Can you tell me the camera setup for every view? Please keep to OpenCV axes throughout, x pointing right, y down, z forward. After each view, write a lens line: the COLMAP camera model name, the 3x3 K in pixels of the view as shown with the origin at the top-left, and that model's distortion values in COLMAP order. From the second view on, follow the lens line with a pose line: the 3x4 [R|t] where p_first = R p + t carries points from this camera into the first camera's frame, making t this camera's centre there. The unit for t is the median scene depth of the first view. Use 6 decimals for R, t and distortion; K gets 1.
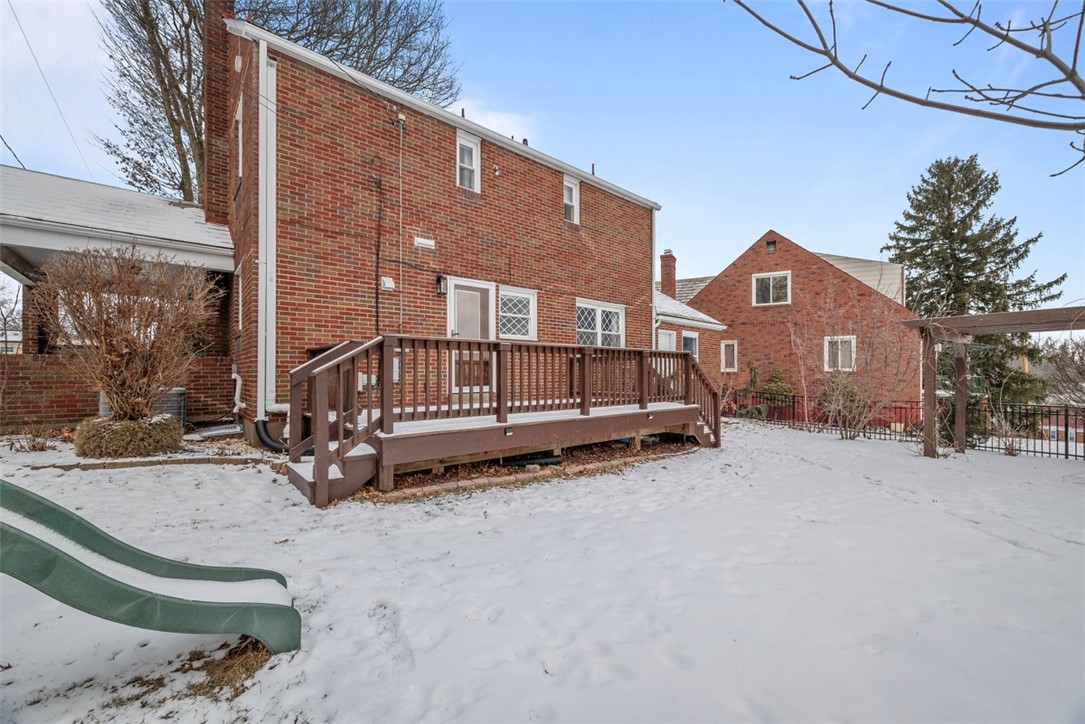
lens RADIAL K [[441.8, 0, 544.1], [0, 441.8, 369.7], [0, 0, 1]] dist [0.000974, -0.000104]
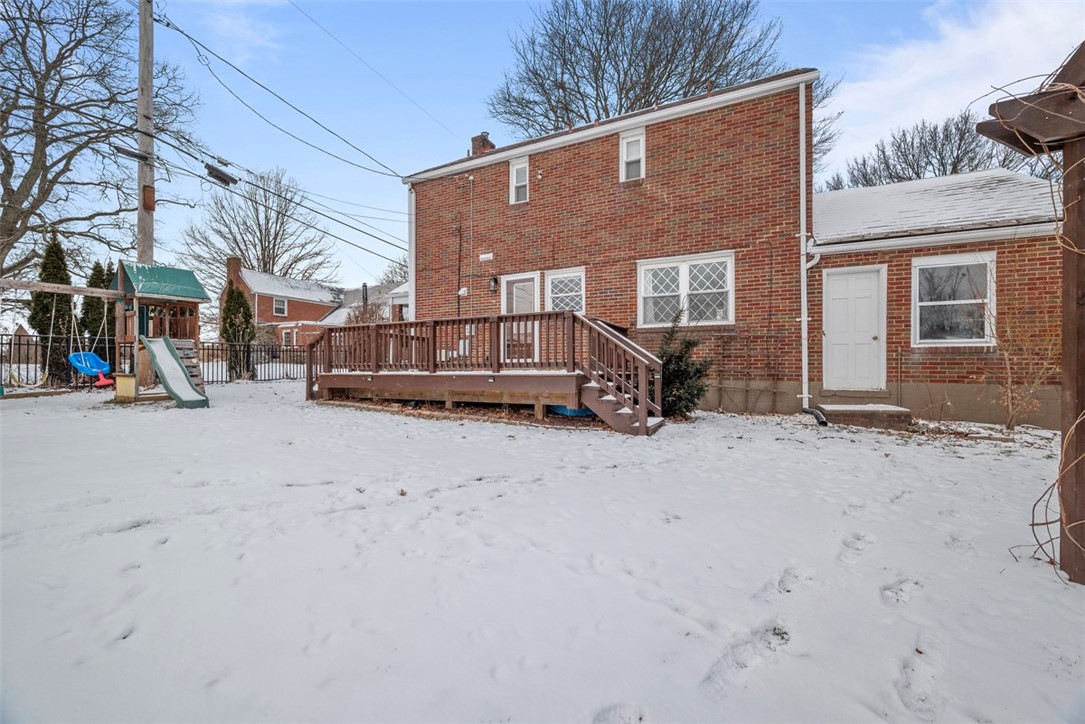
lens RADIAL K [[441.8, 0, 544.1], [0, 441.8, 369.7], [0, 0, 1]] dist [0.000974, -0.000104]
pose [[0.363591, -0.002094, -0.931556, 0.836750], [0.007721, 0.999970, 0.000765, 0.055468], [0.931527, -0.007470, 0.363596, 0.492430]]
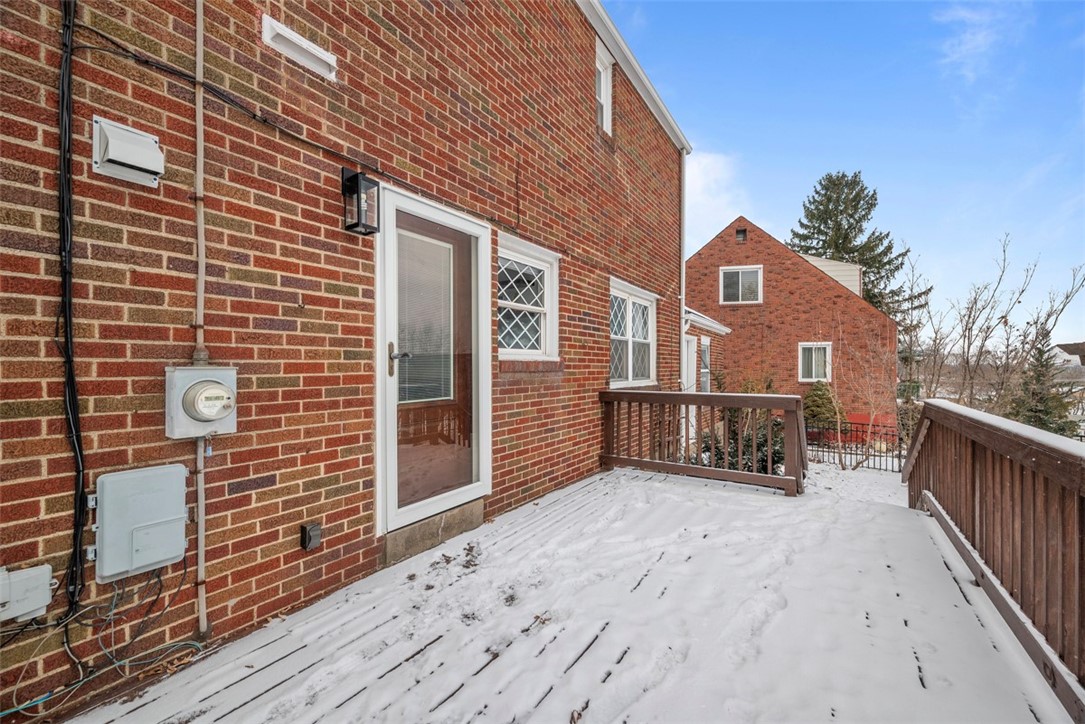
lens RADIAL K [[437.1, 0, 542.5], [0, 437.1, 362.0], [0, 0, 1]] dist [0.000776, 0.000030]
pose [[0.965537, 0.003879, 0.260237, -0.142690], [-0.004497, 0.999988, 0.001777, -0.059942], [-0.260227, -0.002886, 0.965543, 0.507655]]
